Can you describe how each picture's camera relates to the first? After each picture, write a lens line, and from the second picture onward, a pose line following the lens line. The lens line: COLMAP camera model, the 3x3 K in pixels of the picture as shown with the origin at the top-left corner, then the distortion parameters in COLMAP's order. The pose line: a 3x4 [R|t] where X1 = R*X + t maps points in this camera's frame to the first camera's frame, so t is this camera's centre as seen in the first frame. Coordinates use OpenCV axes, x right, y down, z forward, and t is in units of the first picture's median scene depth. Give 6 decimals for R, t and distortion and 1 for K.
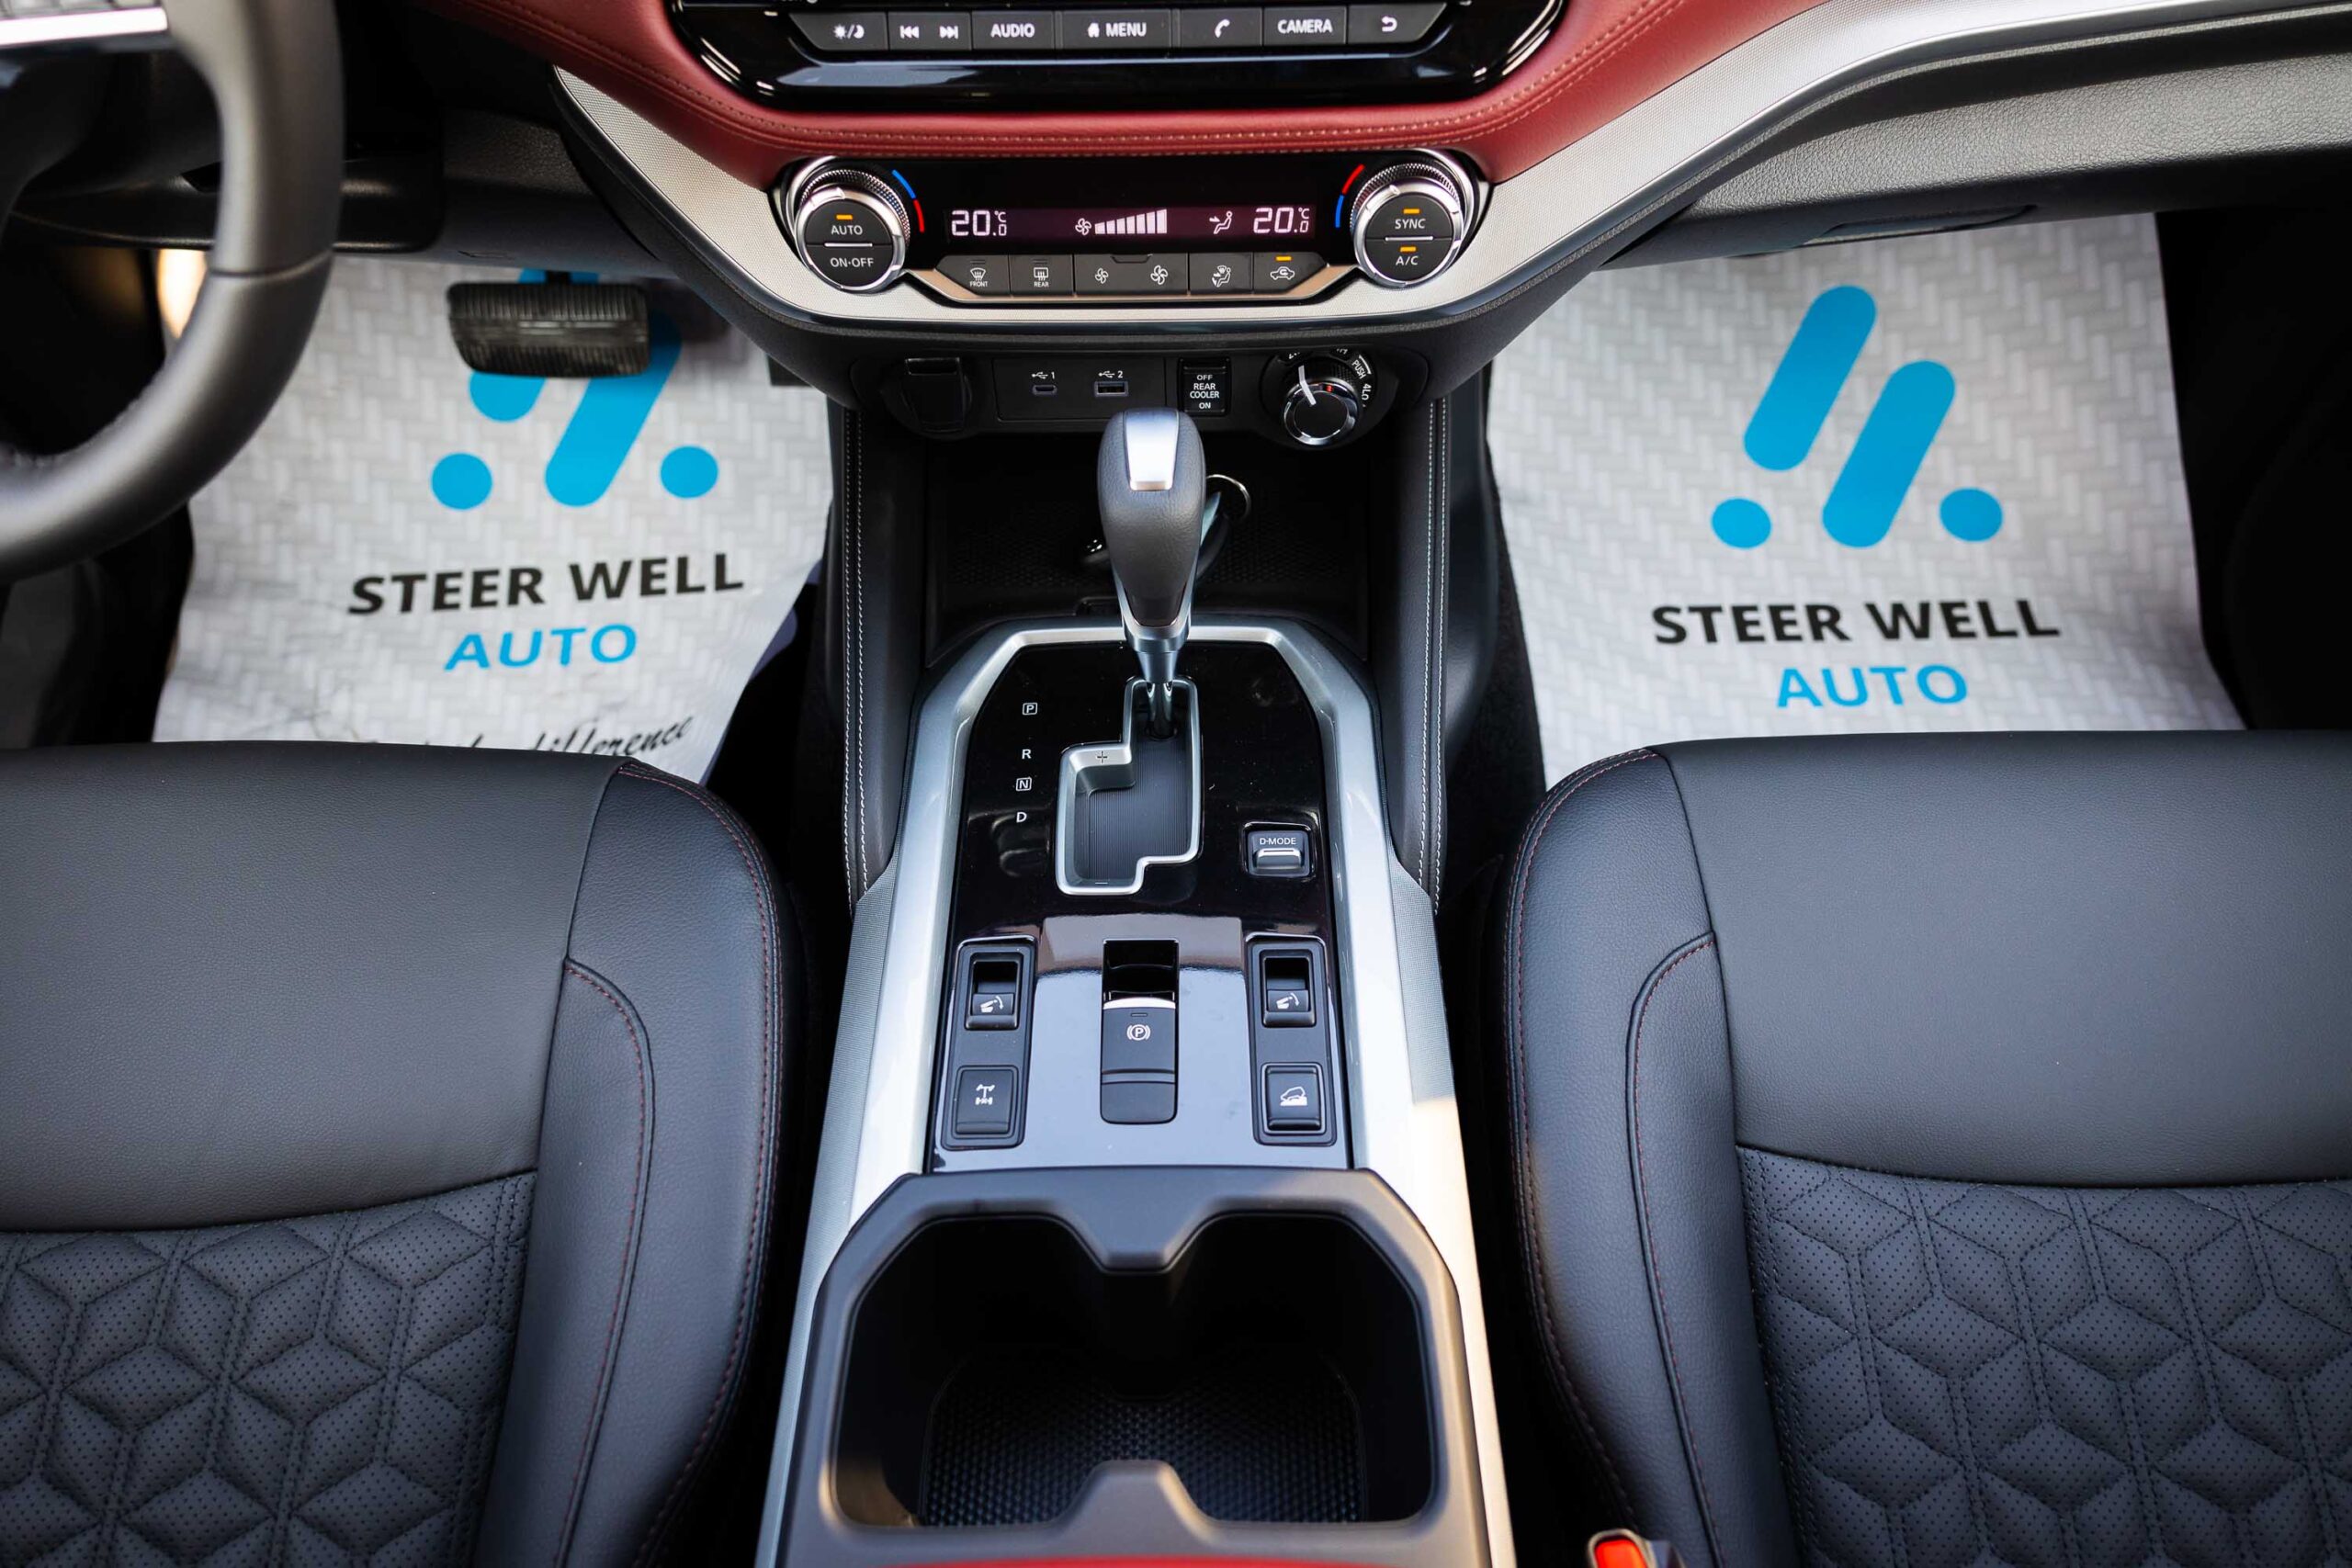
lens RADIAL K [[1538.1, 0, 1167.6], [0, 1538.1, 777.4], [0, 0, 1]] dist [0.123220, -0.052840]
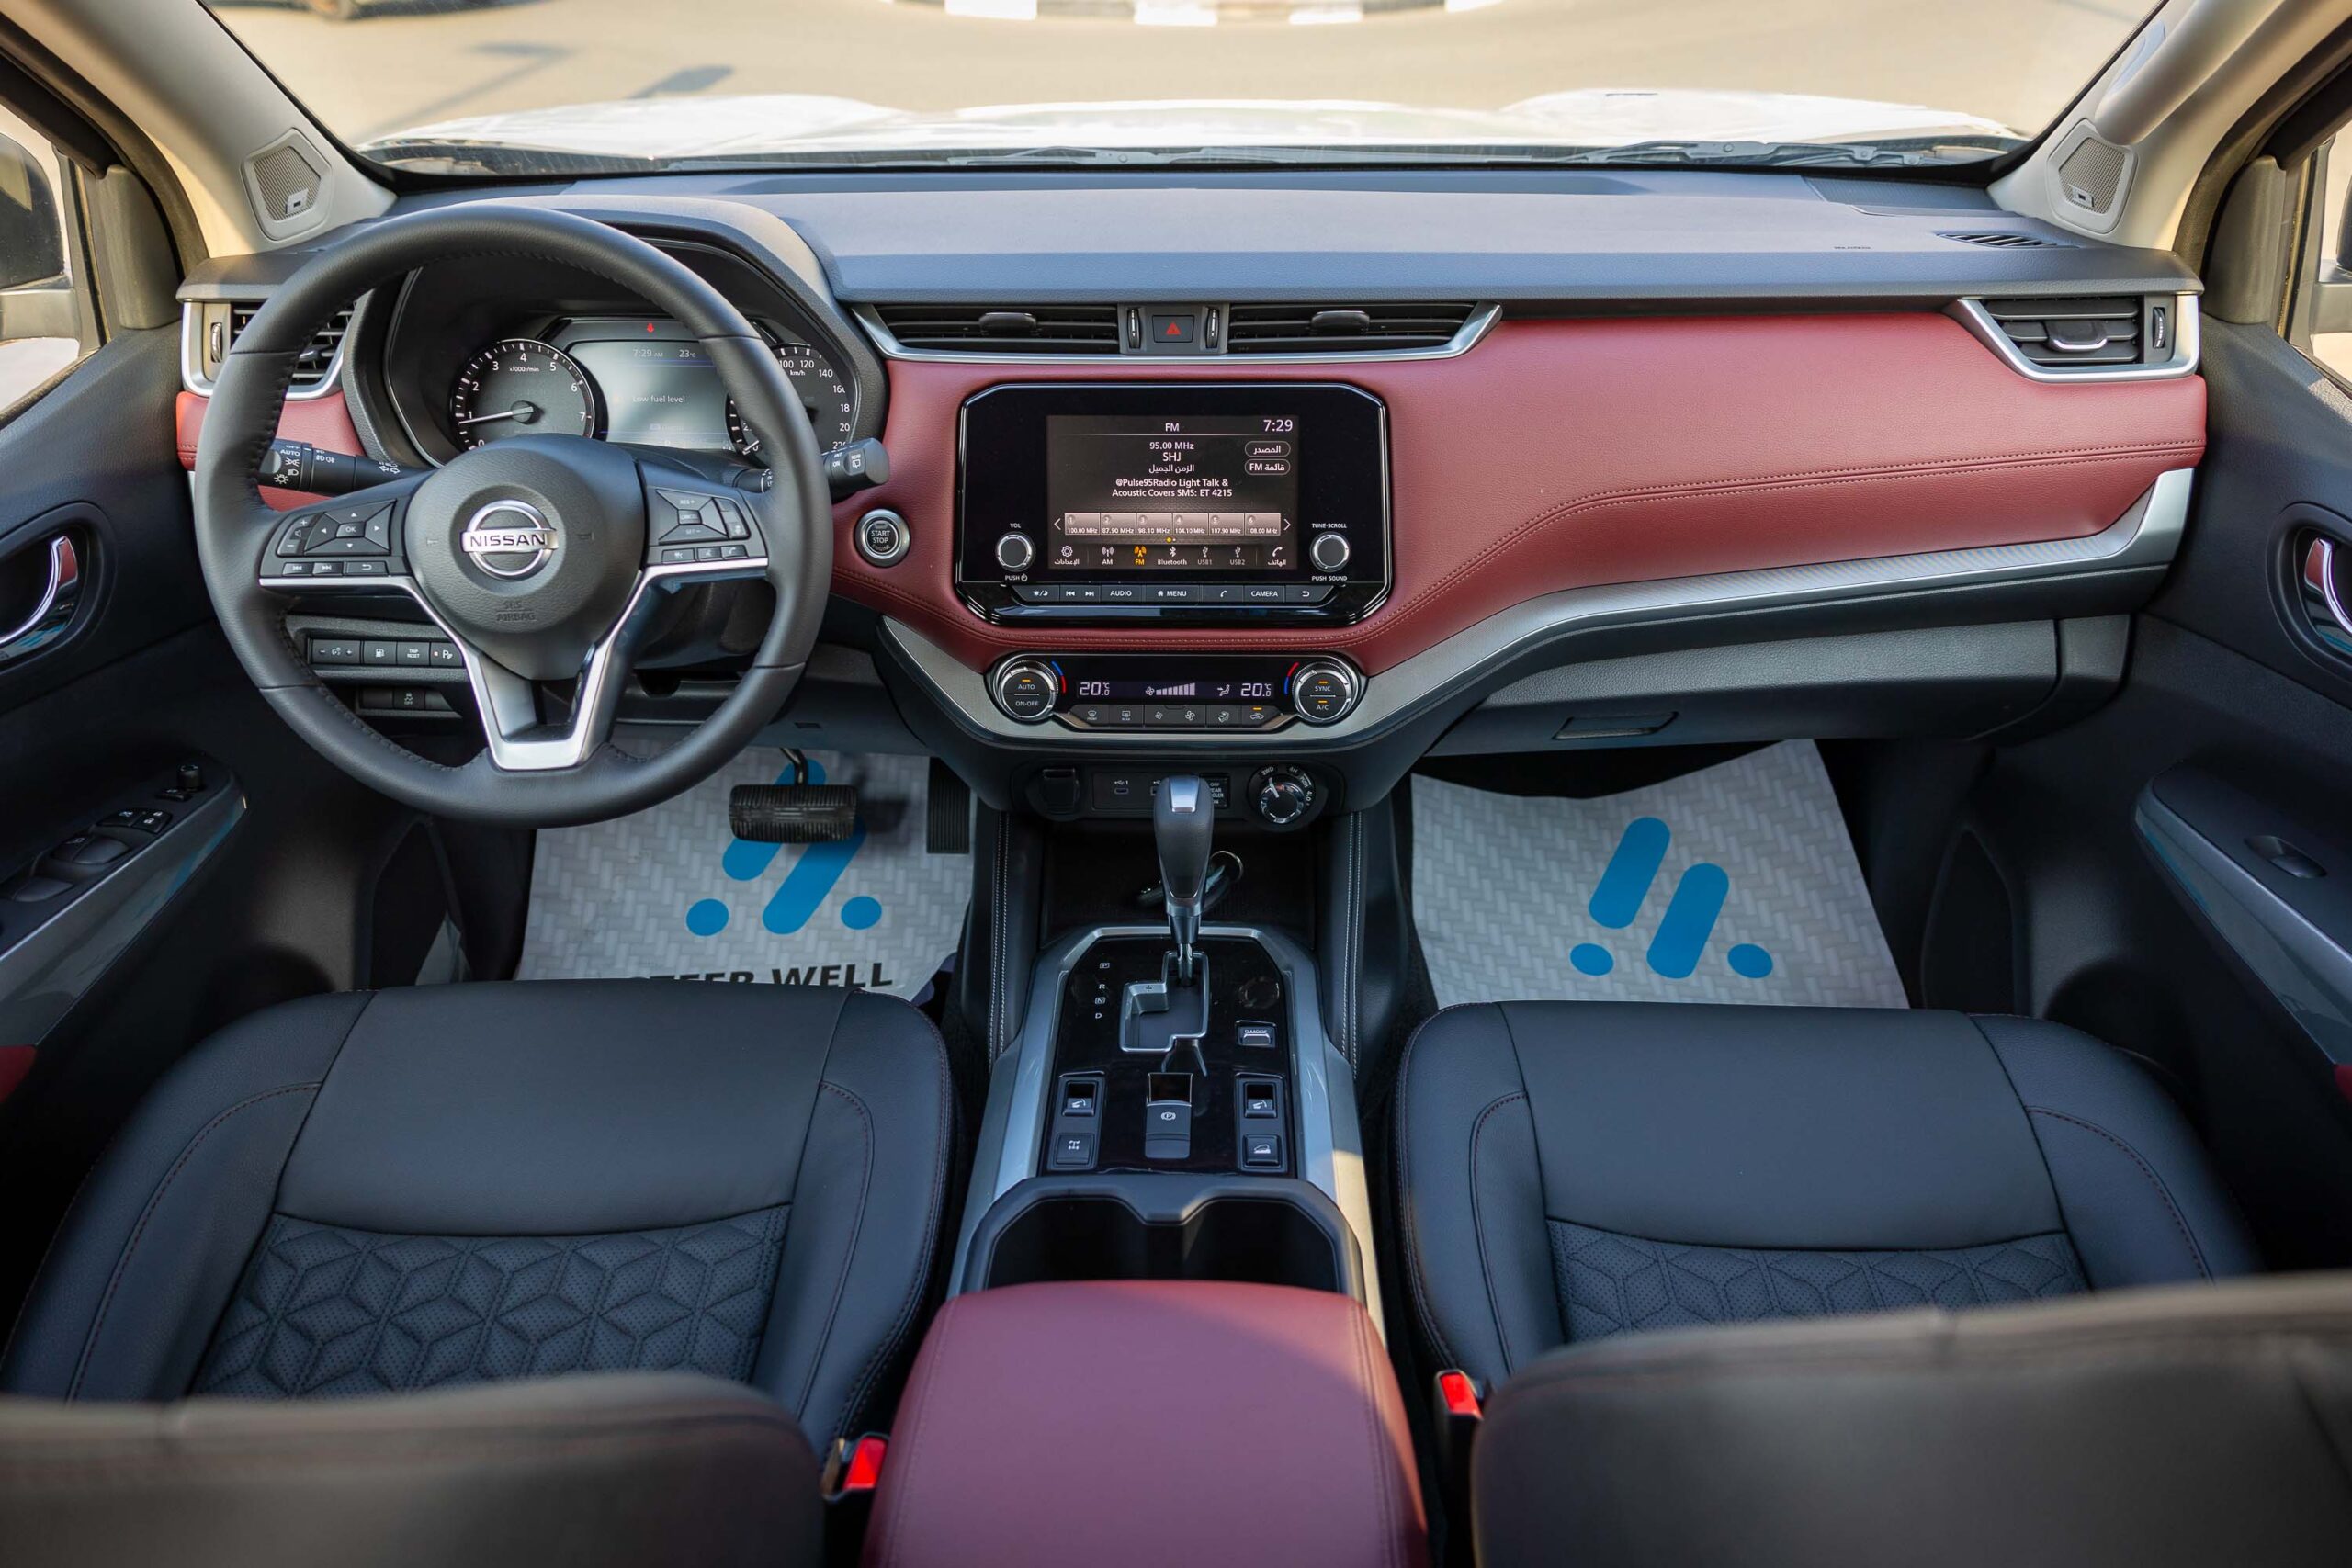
lens RADIAL K [[1538.1, 0, 1167.6], [0, 1538.1, 777.4], [0, 0, 1]] dist [0.123220, -0.052840]
pose [[0.999619, 0.020262, -0.018734, 0.002128], [-0.026311, 0.904558, -0.425537, 0.305509], [0.008324, 0.425868, 0.904747, -0.363524]]
